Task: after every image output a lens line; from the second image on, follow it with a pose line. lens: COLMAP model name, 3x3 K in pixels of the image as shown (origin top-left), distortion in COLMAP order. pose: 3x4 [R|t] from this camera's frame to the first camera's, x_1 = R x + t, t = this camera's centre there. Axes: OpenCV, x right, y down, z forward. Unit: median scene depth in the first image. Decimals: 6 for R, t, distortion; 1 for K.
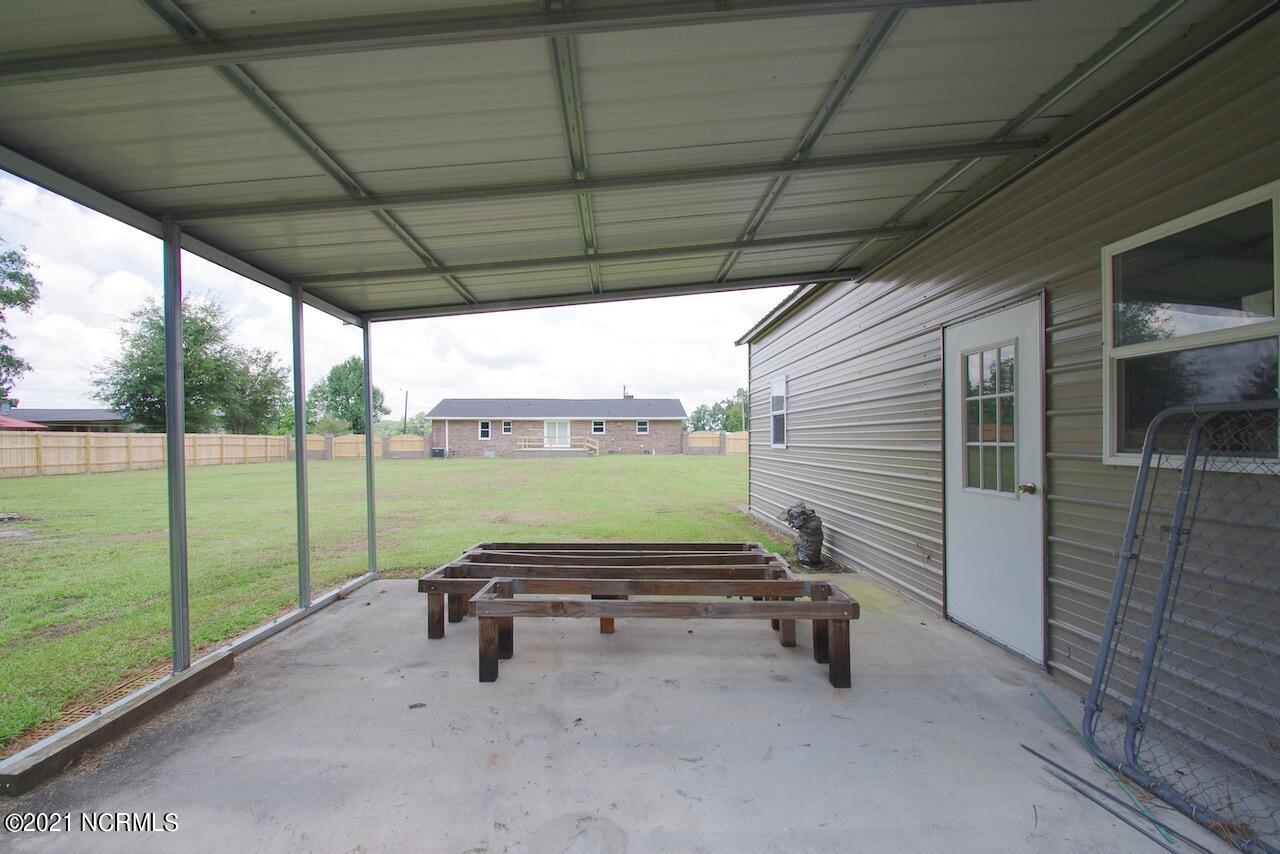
lens RADIAL K [[562.5, 0, 628.8], [0, 562.5, 444.8], [0, 0, 1]] dist [0.011041, -0.016850]
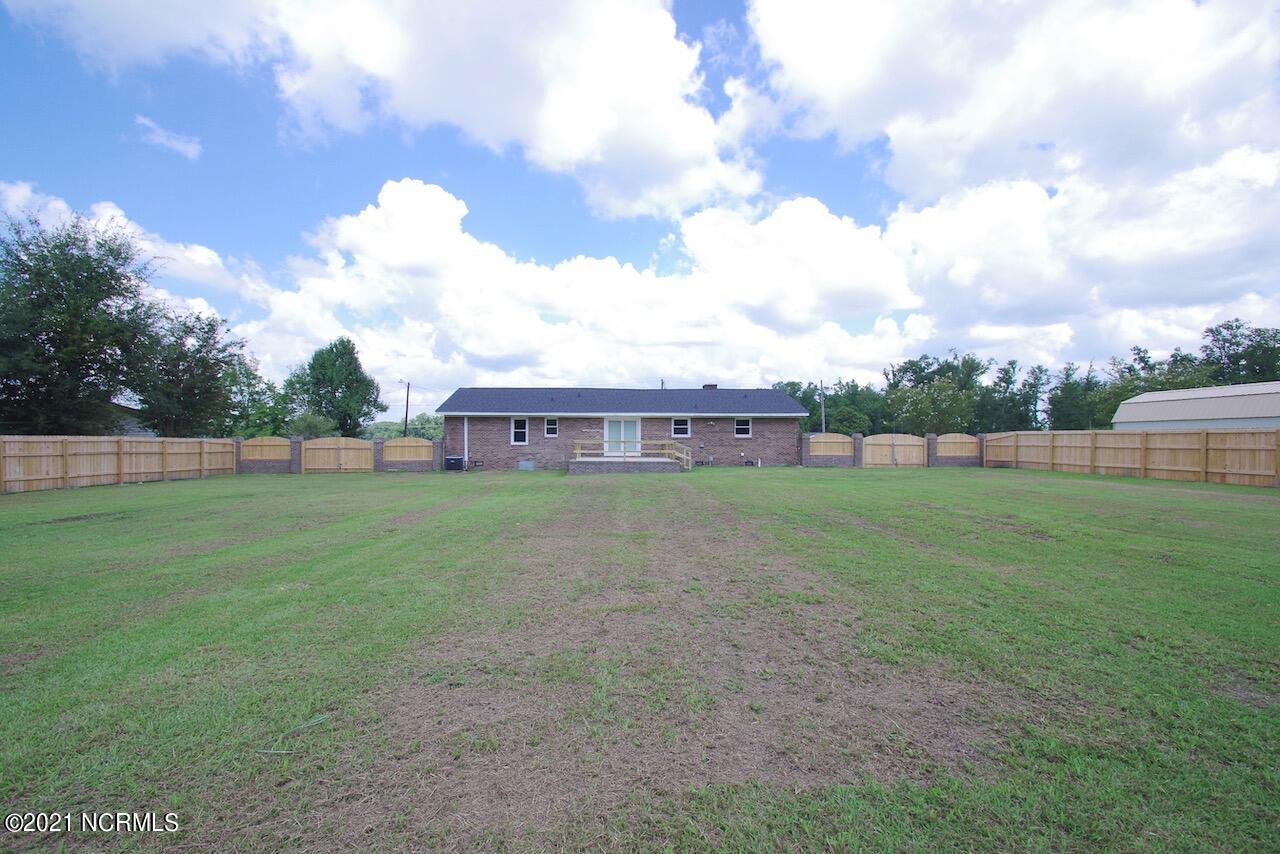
lens RADIAL K [[562.5, 0, 628.8], [0, 562.5, 444.8], [0, 0, 1]] dist [0.011041, -0.016850]
pose [[0.999996, 0.002799, -0.000801, -0.119442], [-0.002802, 0.999988, -0.003951, -0.006894], [0.000790, 0.003954, 0.999992, 0.299411]]
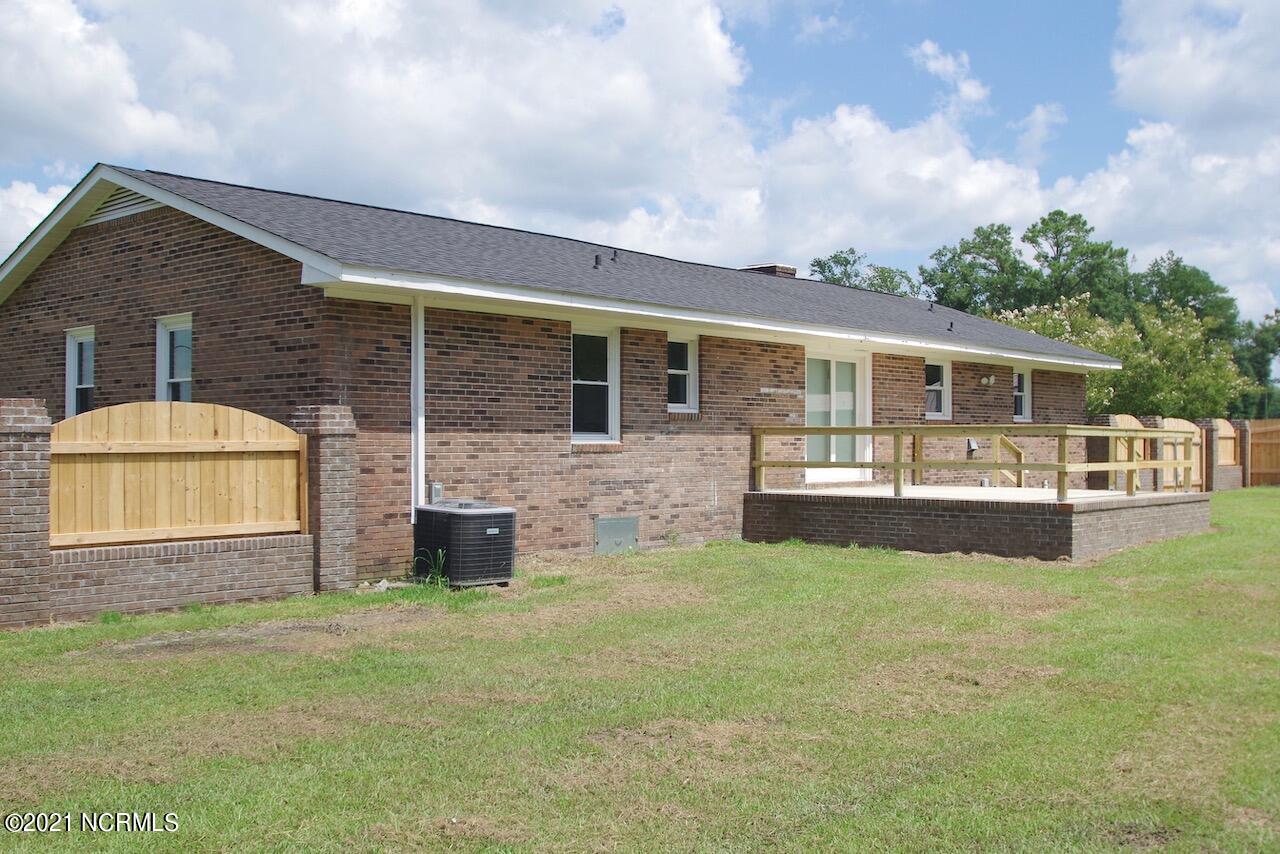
lens RADIAL K [[1277.7, 0, 638.5], [0, 1277.7, 447.6], [0, 0, 1]] dist [-0.073704, 0.023781]
pose [[0.694008, -0.001534, 0.719966, -0.511325], [0.005778, 0.999977, -0.003439, -0.007229], [-0.719944, 0.006547, 0.694001, 0.736196]]
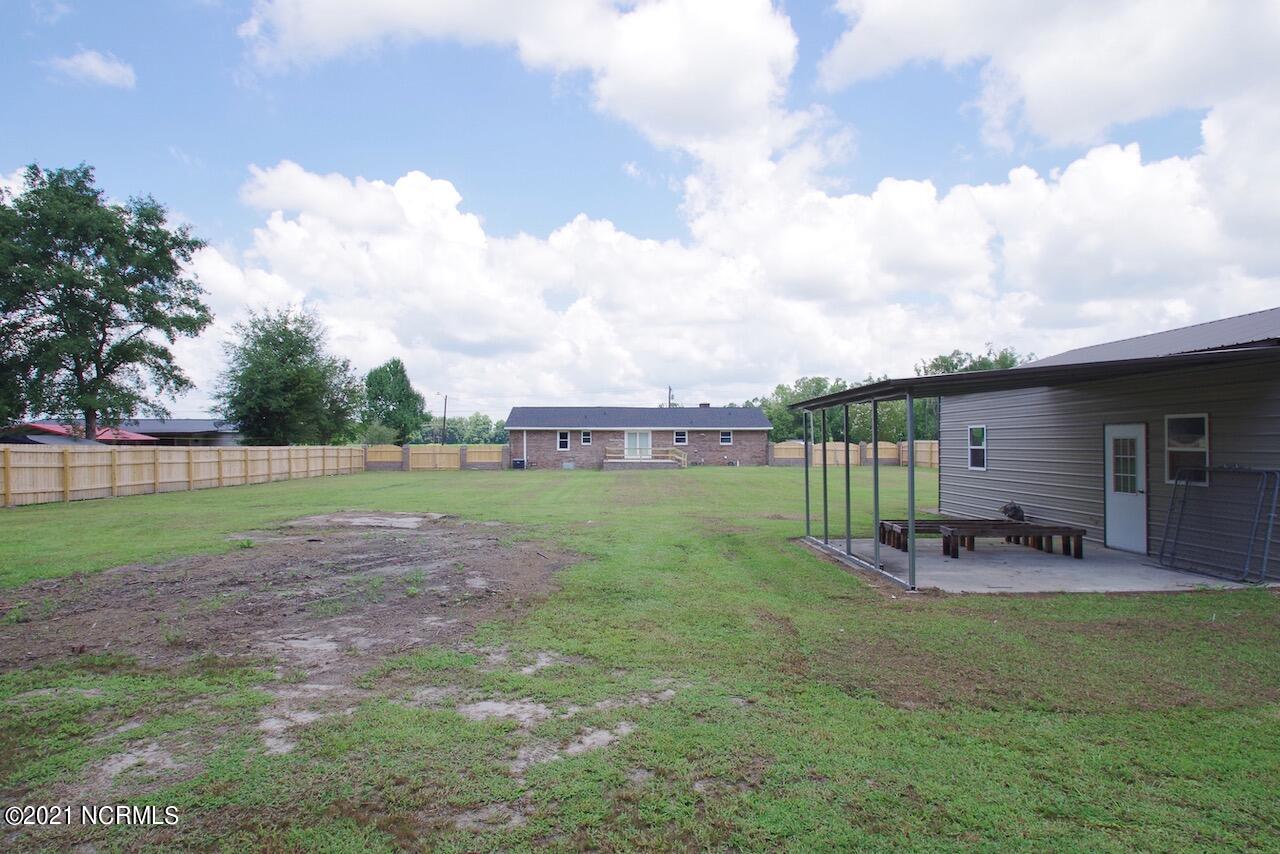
lens RADIAL K [[687.0, 0, 634.6], [0, 687.0, 443.3], [0, 0, 1]] dist [-0.015763, -0.001399]
pose [[0.999999, 0.001234, 0.000904, -0.135090], [-0.001224, 0.999944, -0.010525, -0.009284], [-0.000917, 0.010524, 0.999944, -0.177796]]
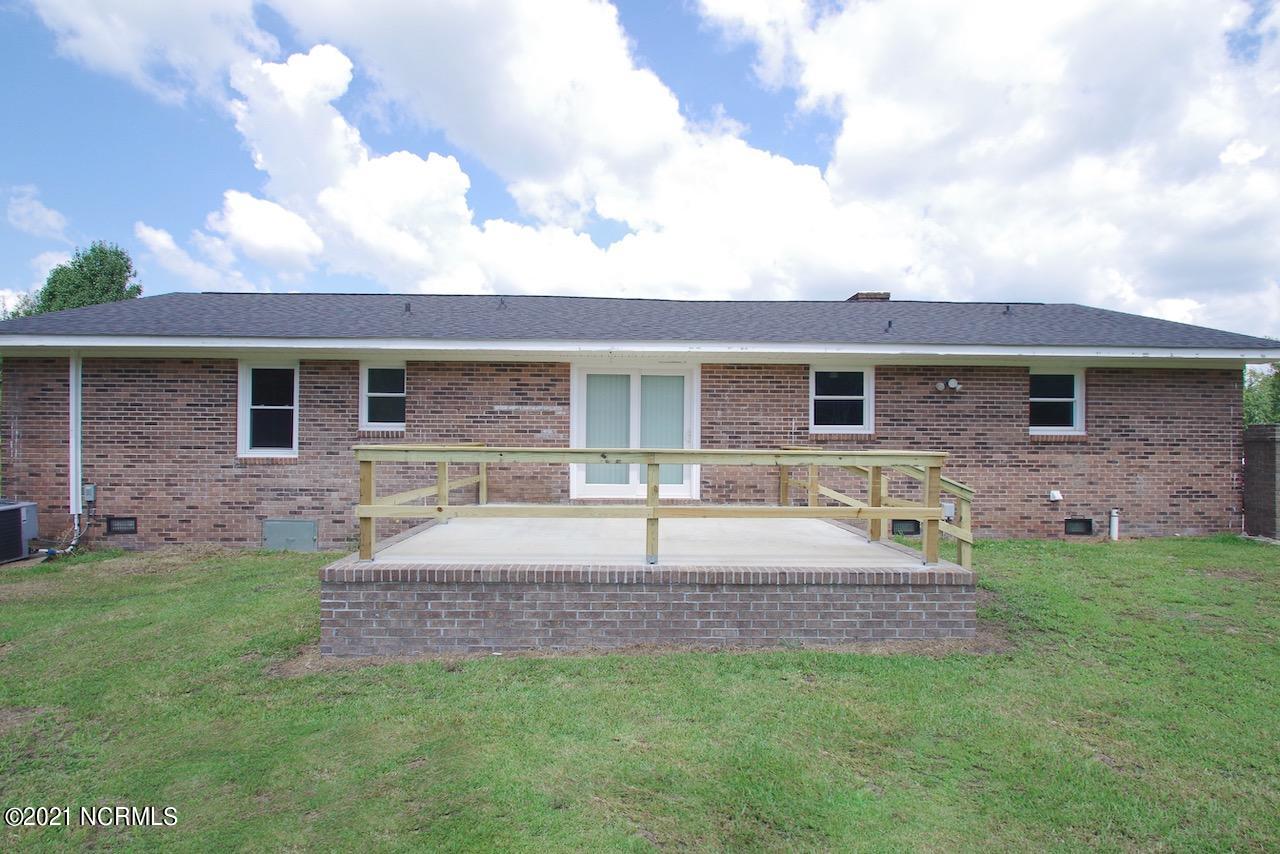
lens RADIAL K [[649.9, 0, 628.9], [0, 649.9, 447.3], [0, 0, 1]] dist [0.003028, -0.019224]
pose [[0.999908, 0.007469, -0.011326, -0.127593], [-0.007536, 0.999954, -0.005868, -0.012853], [0.011281, 0.005952, 0.999919, 0.774537]]
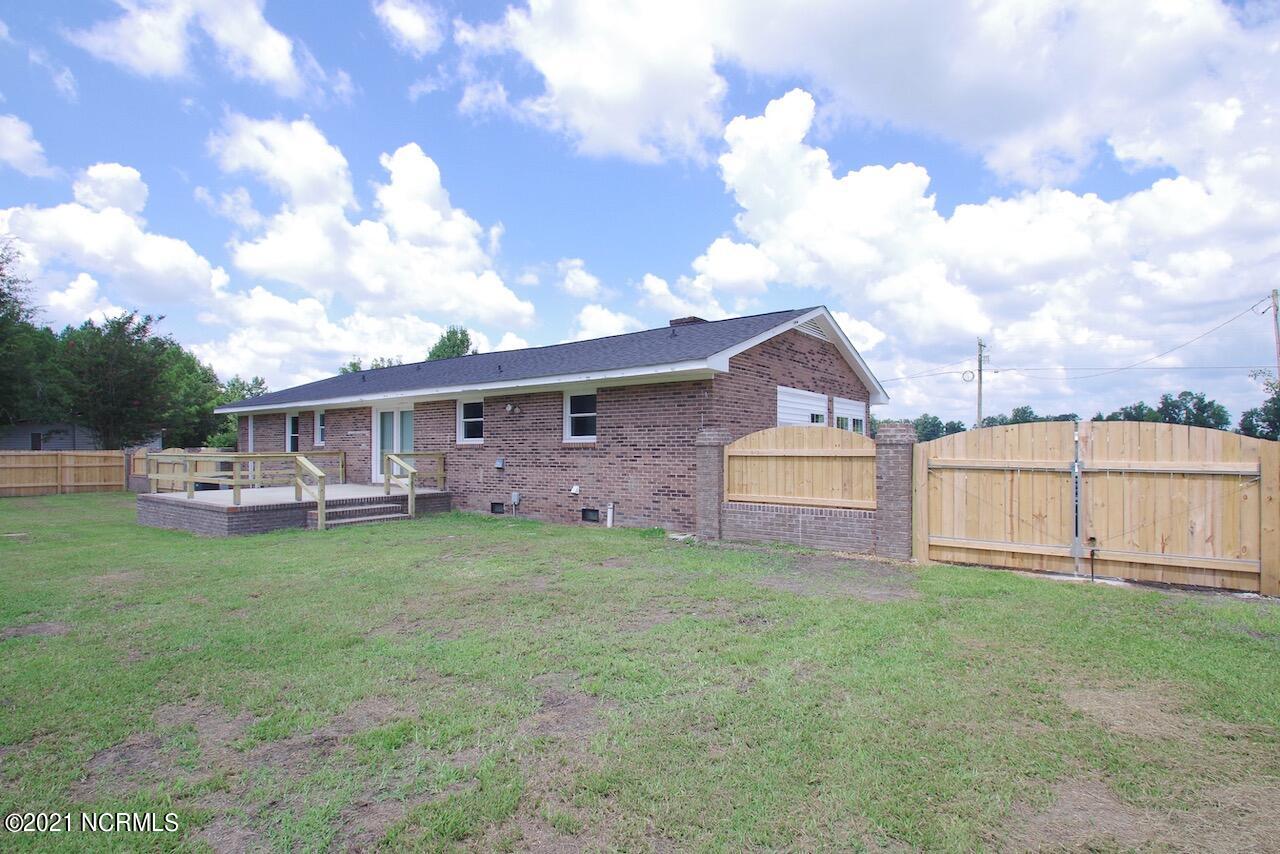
lens RADIAL K [[649.9, 0, 628.9], [0, 649.9, 447.3], [0, 0, 1]] dist [0.003028, -0.019224]
pose [[0.765031, -0.003163, -0.643986, 0.235719], [-0.005128, 0.999926, -0.011004, -0.014457], [0.643974, 0.011721, 0.764958, 0.795413]]
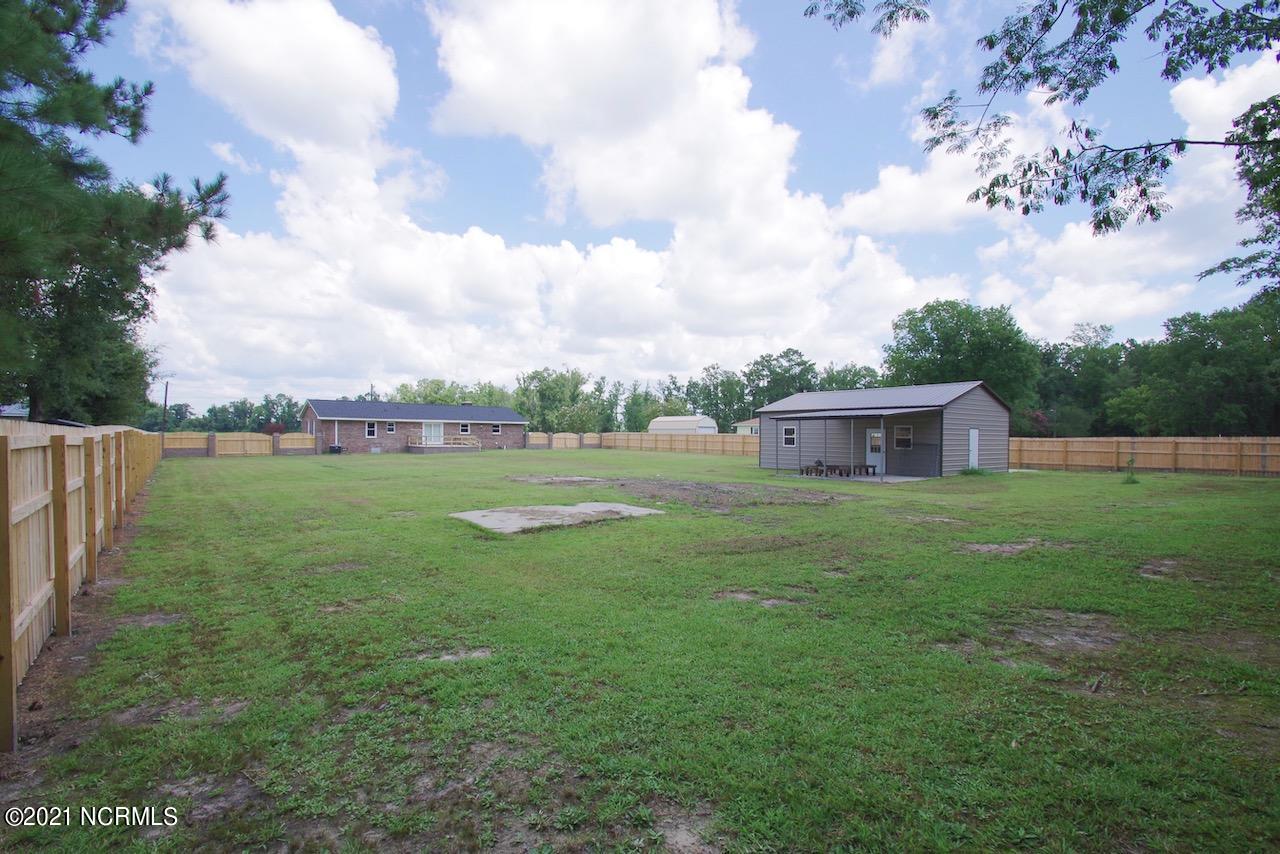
lens RADIAL K [[562.5, 0, 628.8], [0, 562.5, 444.8], [0, 0, 1]] dist [0.011041, -0.016850]
pose [[0.796198, -0.002719, 0.605031, -0.535838], [-0.002820, 0.999962, 0.008204, -0.005826], [-0.605030, -0.008239, 0.796160, -0.245816]]
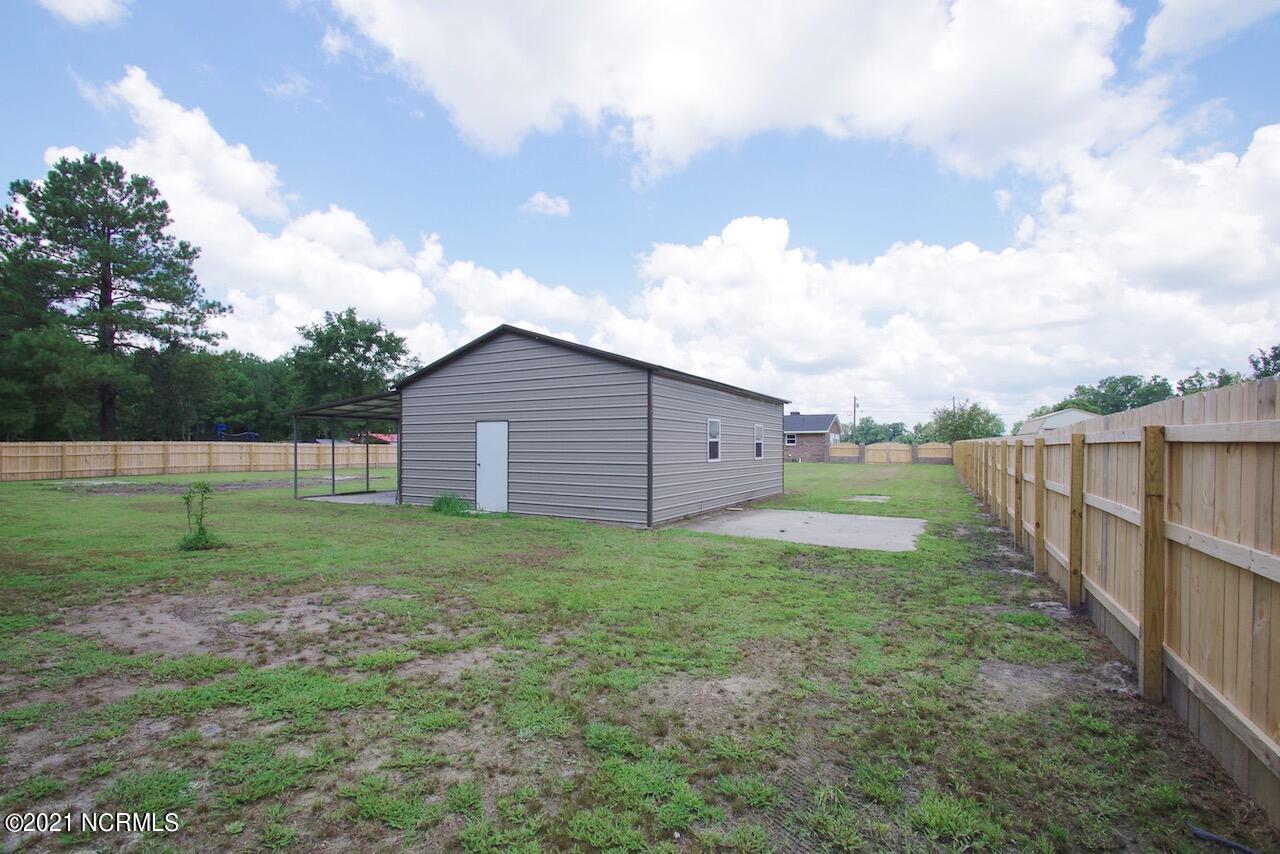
lens RADIAL K [[562.5, 0, 628.8], [0, 562.5, 444.8], [0, 0, 1]] dist [0.011041, -0.016850]
pose [[0.854433, 0.002726, -0.519554, 0.358956], [-0.009110, 0.999911, -0.009736, -0.005159], [0.519481, 0.013052, 0.854382, -0.215003]]
